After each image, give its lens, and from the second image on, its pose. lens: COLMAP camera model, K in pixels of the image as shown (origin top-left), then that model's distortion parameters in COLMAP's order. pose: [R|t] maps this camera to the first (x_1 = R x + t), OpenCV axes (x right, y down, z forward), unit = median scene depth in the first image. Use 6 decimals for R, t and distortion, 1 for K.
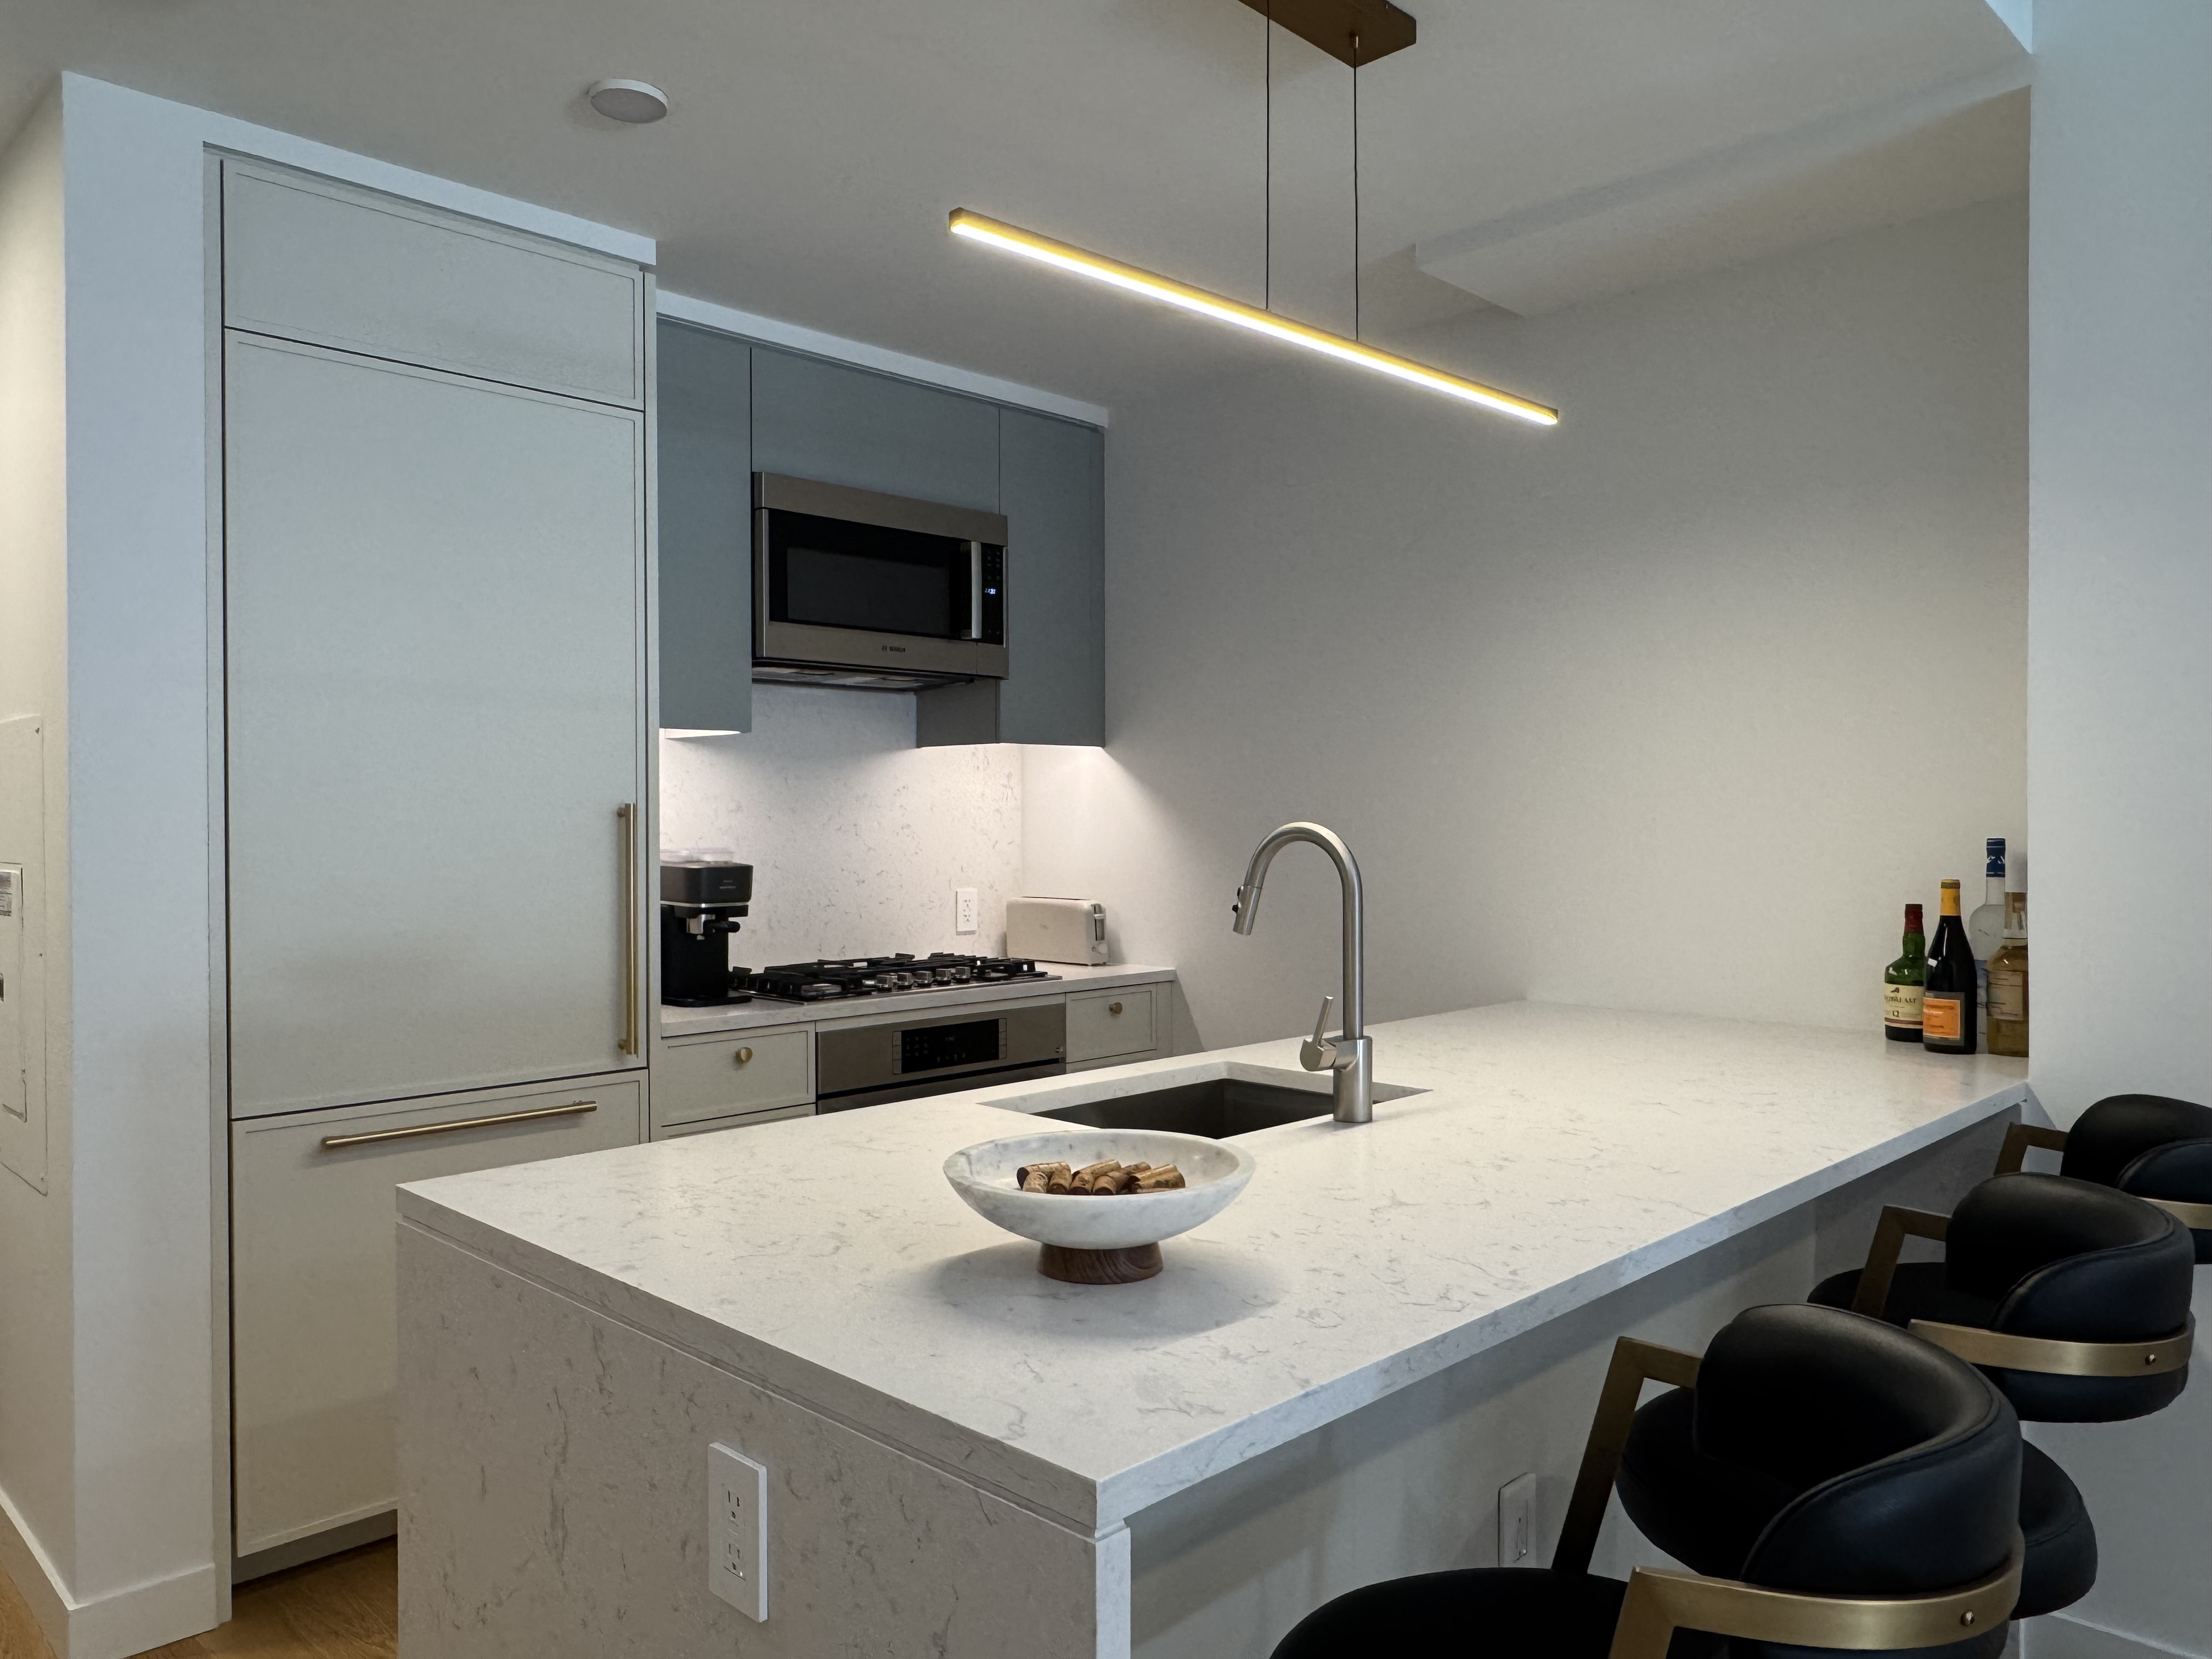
lens RADIAL K [[1545.0, 0, 1100.5], [0, 1545.0, 836.8], [0, 0, 1]] dist [-0.000486, -0.000247]
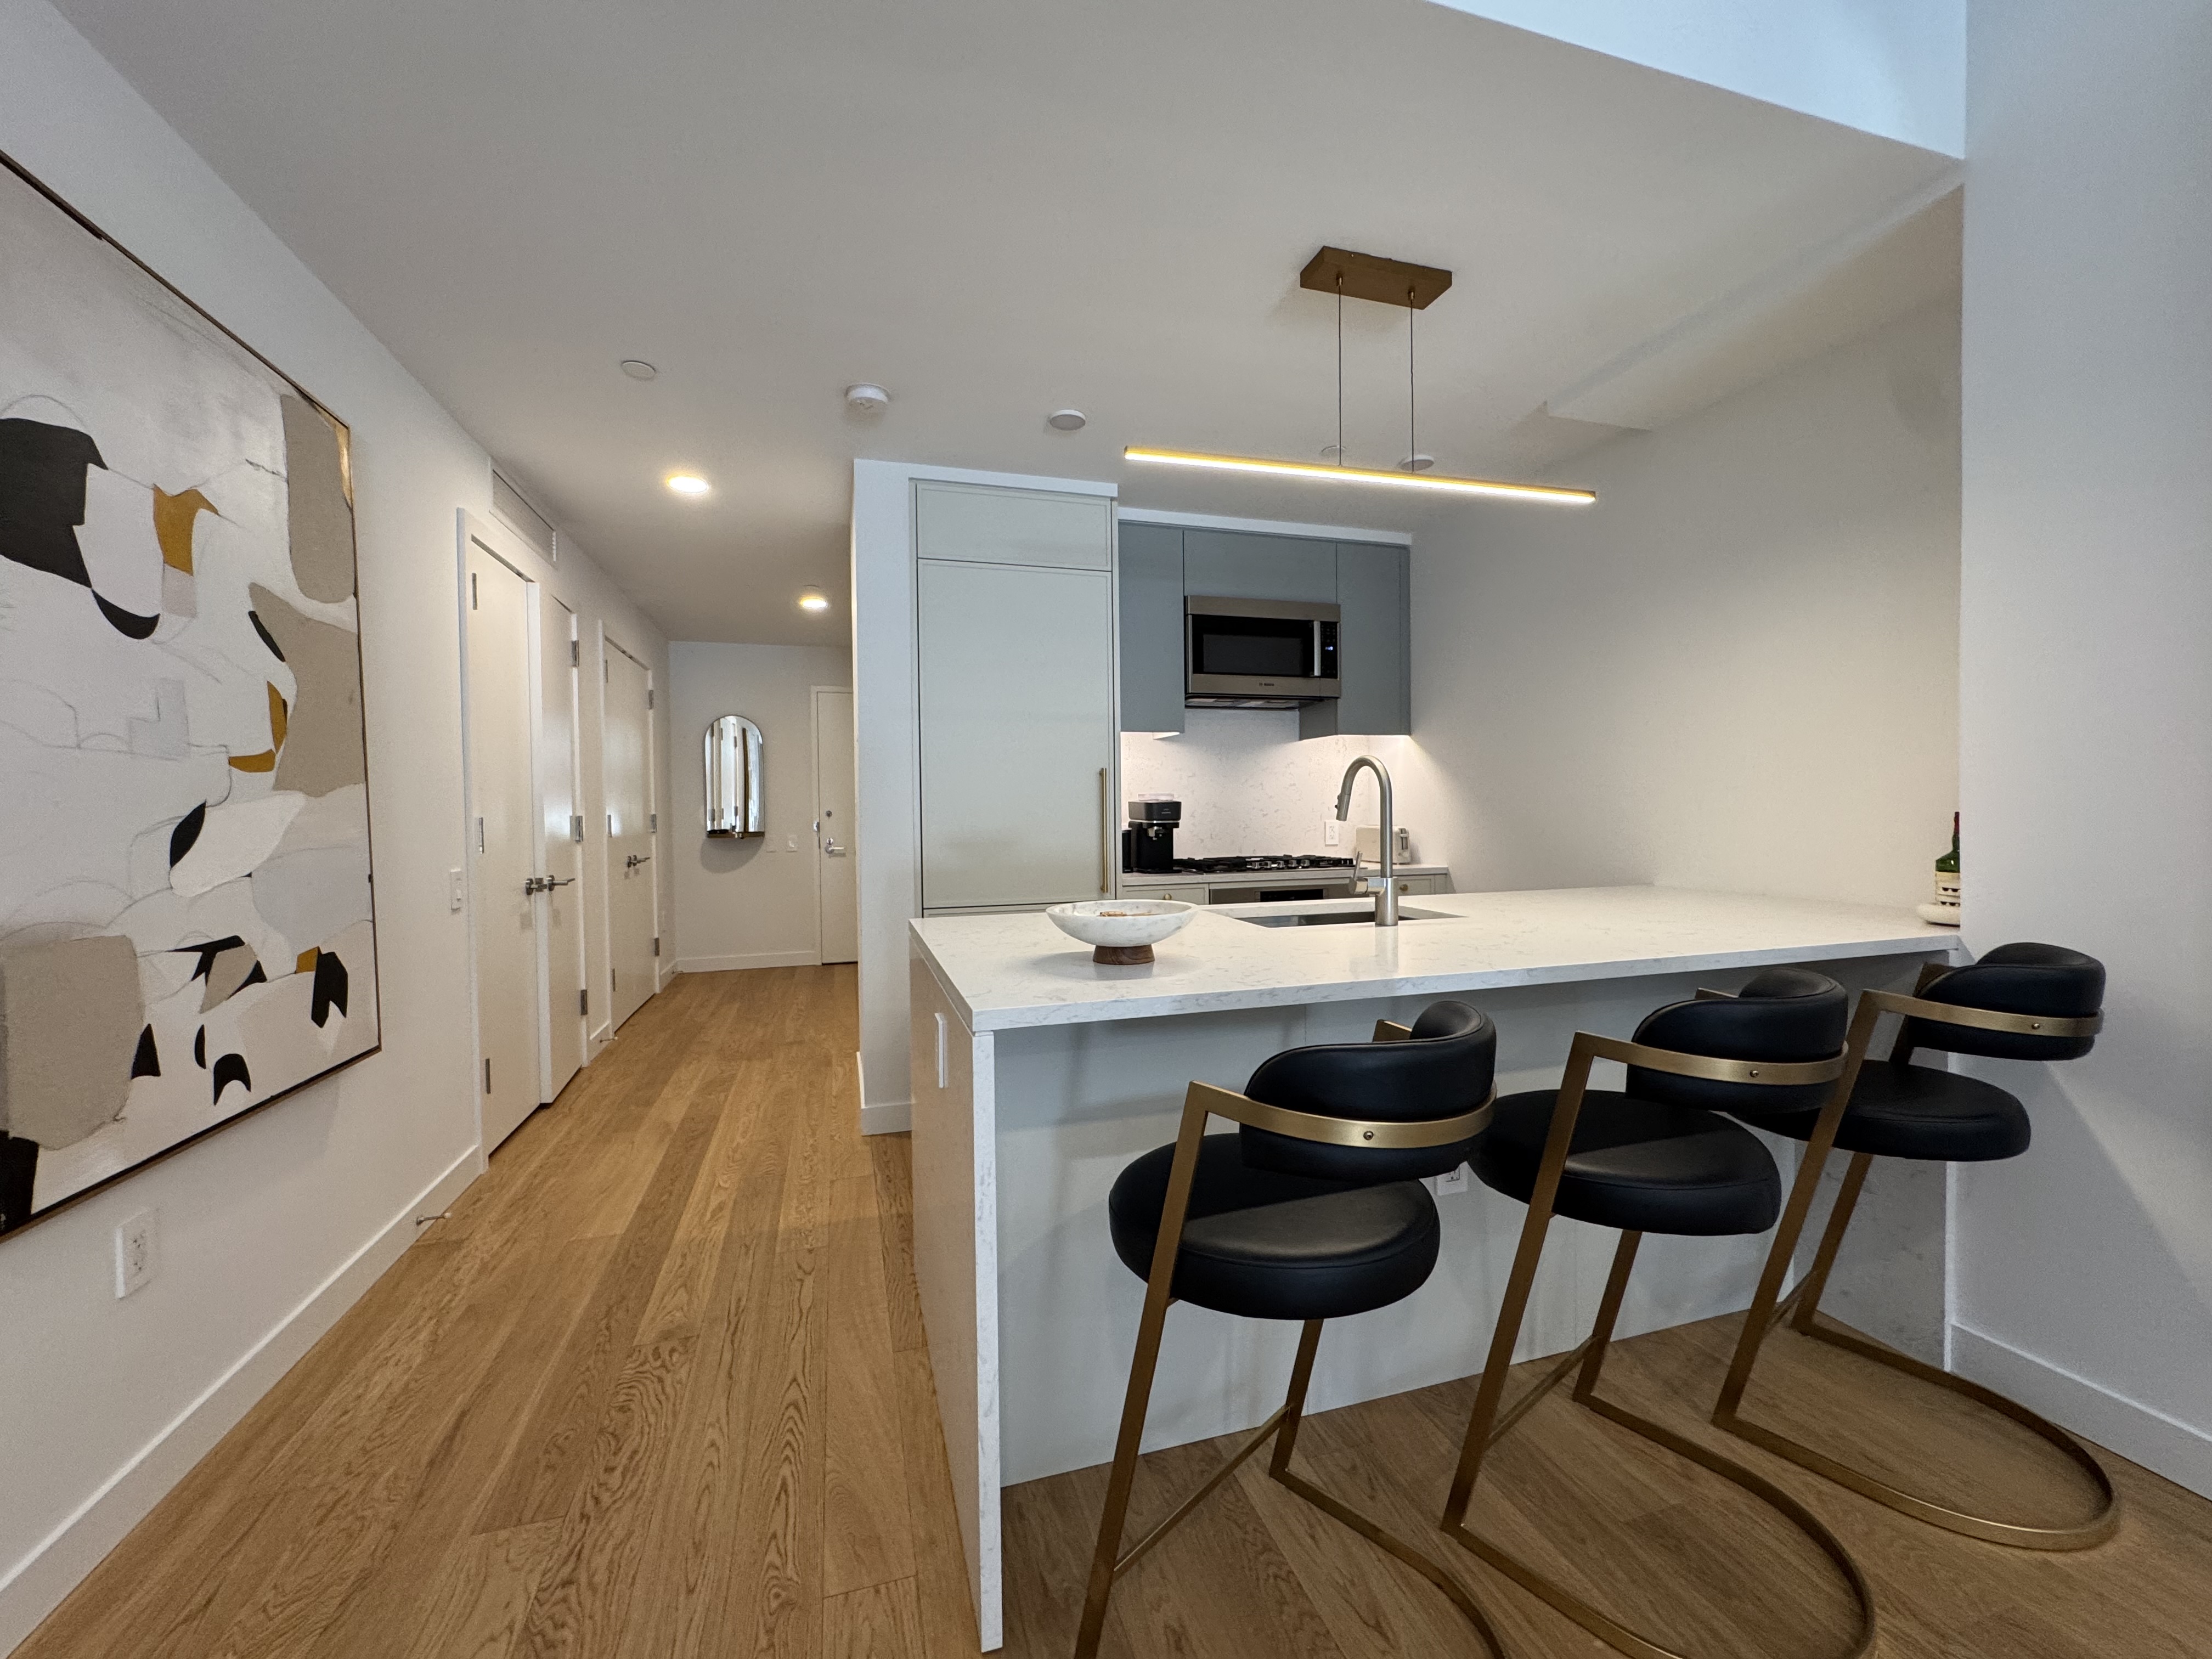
lens RADIAL K [[889.5, 0, 1108.8], [0, 889.5, 824.7], [0, 0, 1]] dist [-0.001706, 0.000742]
pose [[0.883068, 0.000633, -0.469245, 0.208223], [0.004591, 0.999940, 0.009990, 0.034774], [0.469223, -0.010977, 0.883012, -0.016059]]
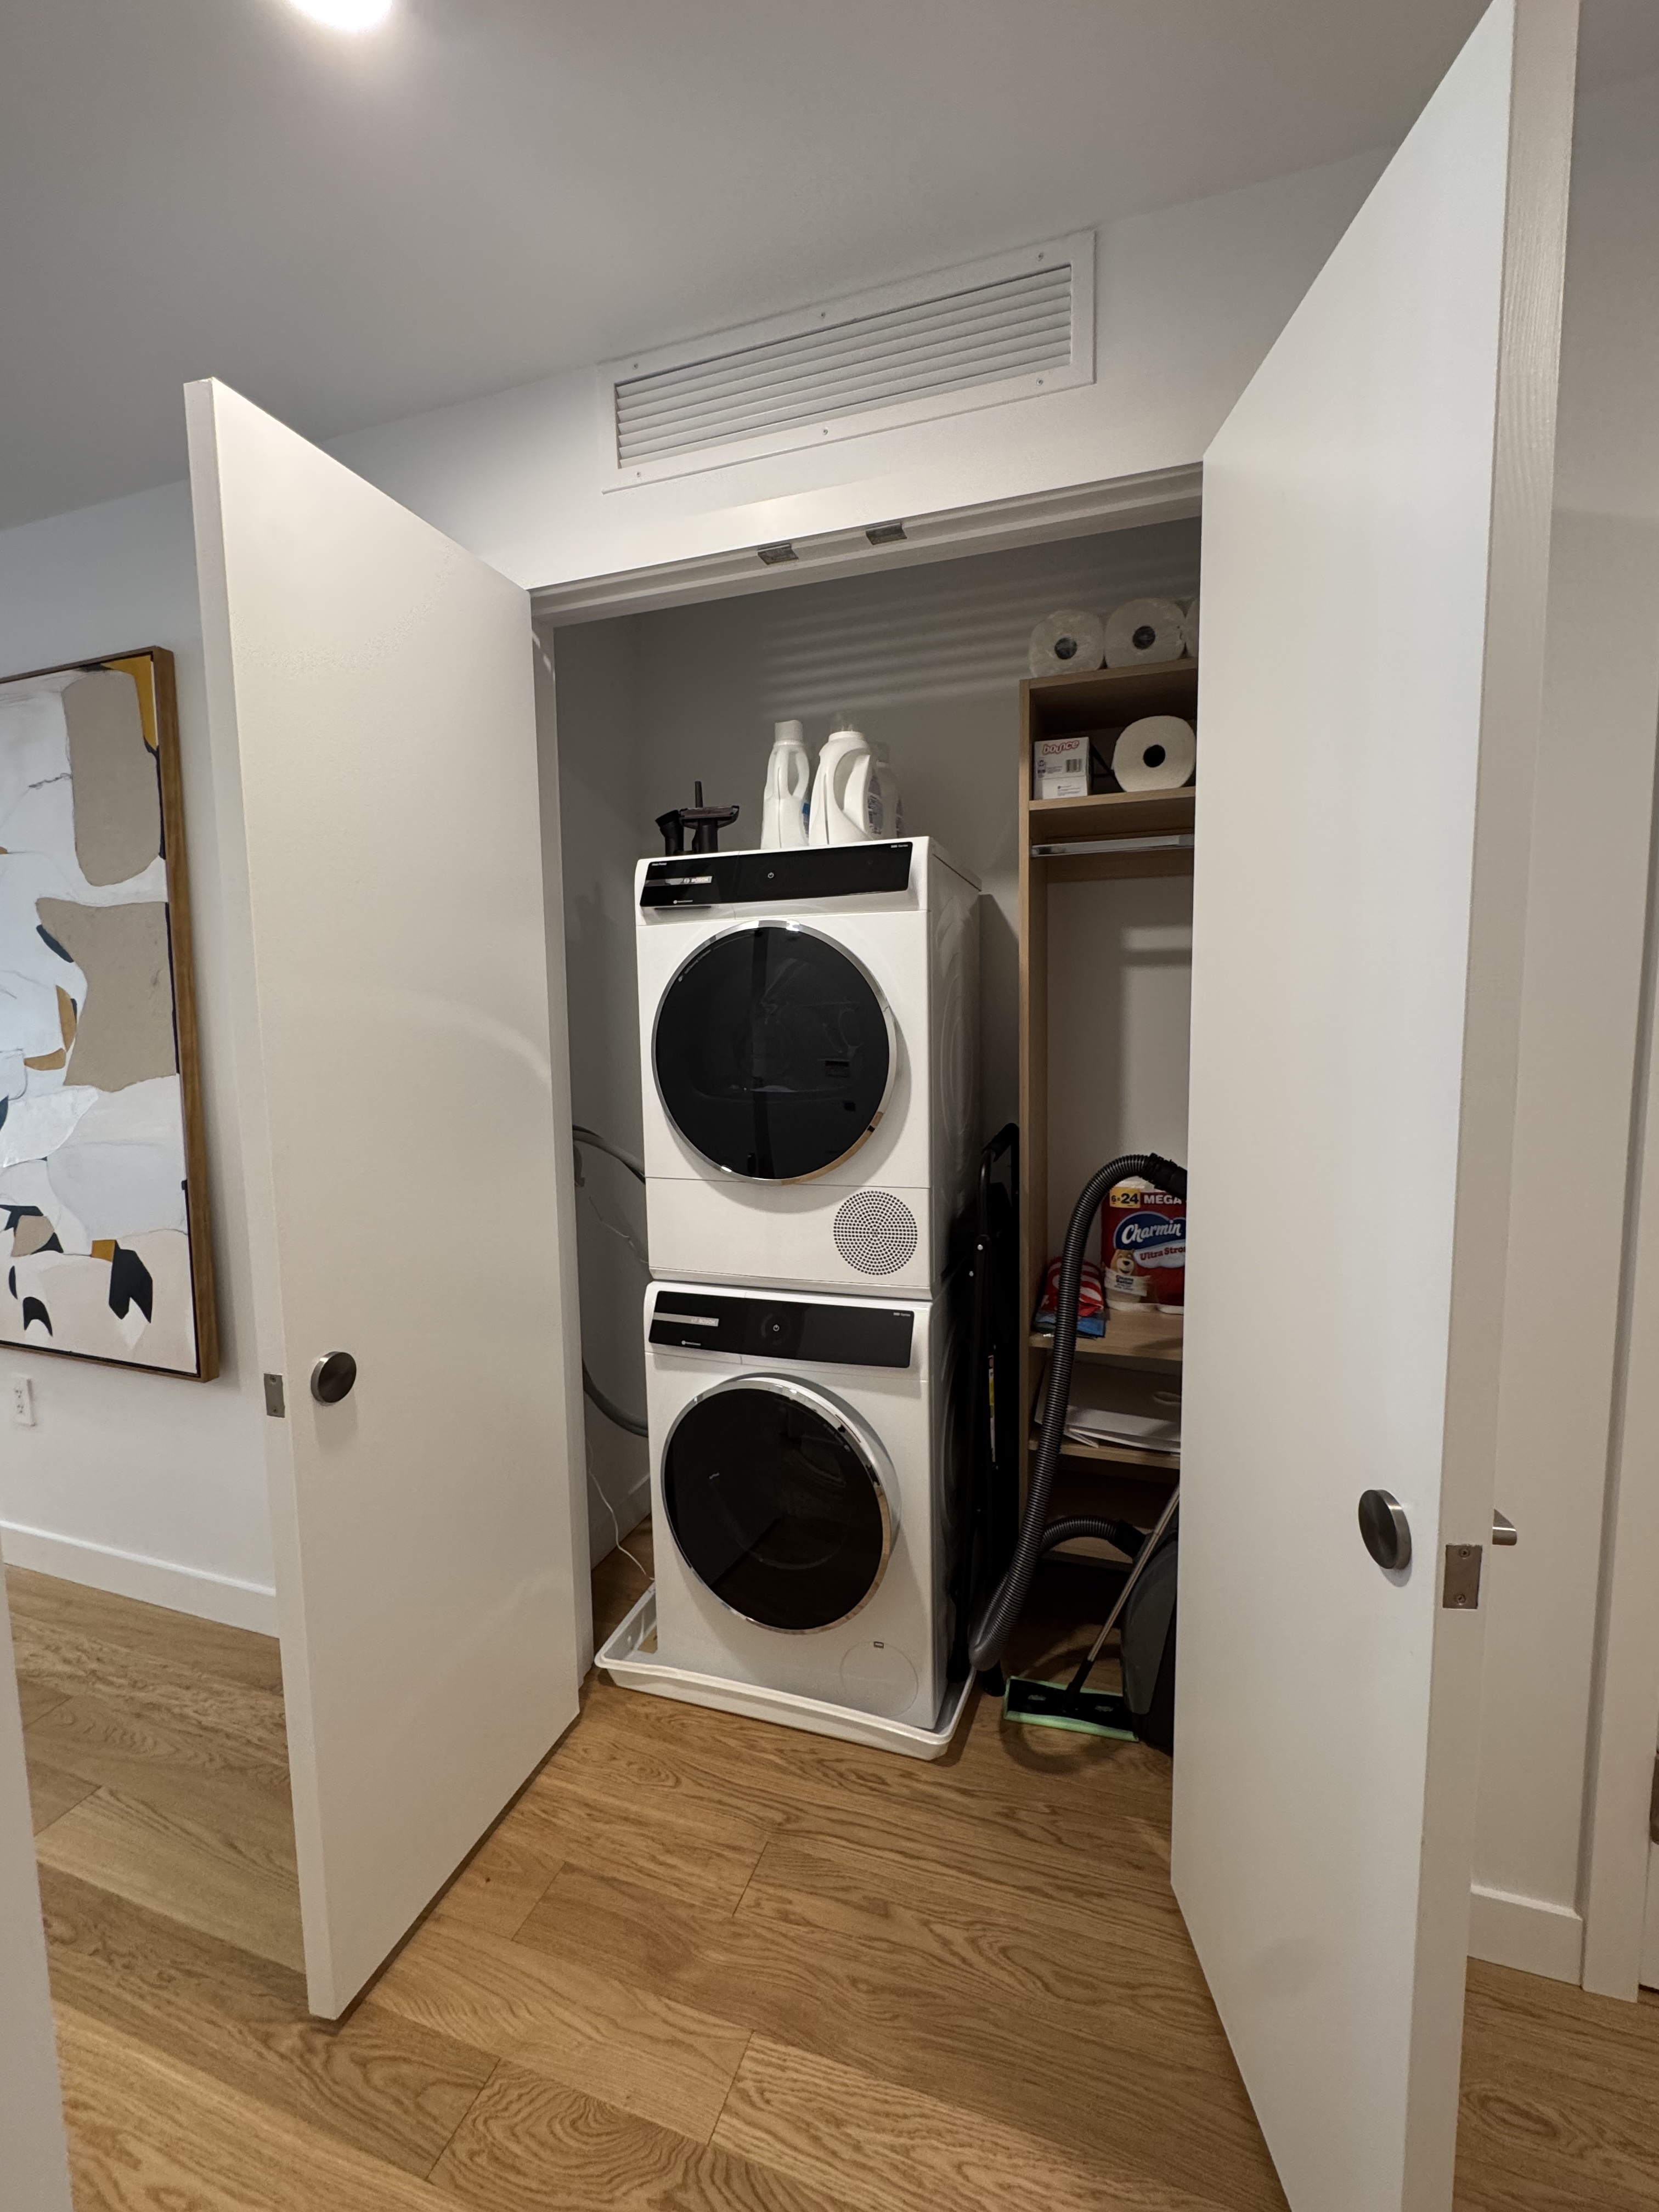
lens RADIAL K [[945.2, 0, 835.8], [0, 945.2, 1102.8], [0, 0, 1]] dist [-0.003138, 0.000409]
pose [[-0.900524, 0.059484, -0.430719, -0.650090], [0.014478, 0.994151, 0.107025, -0.028811], [0.434566, 0.090143, -0.896118, 0.967645]]
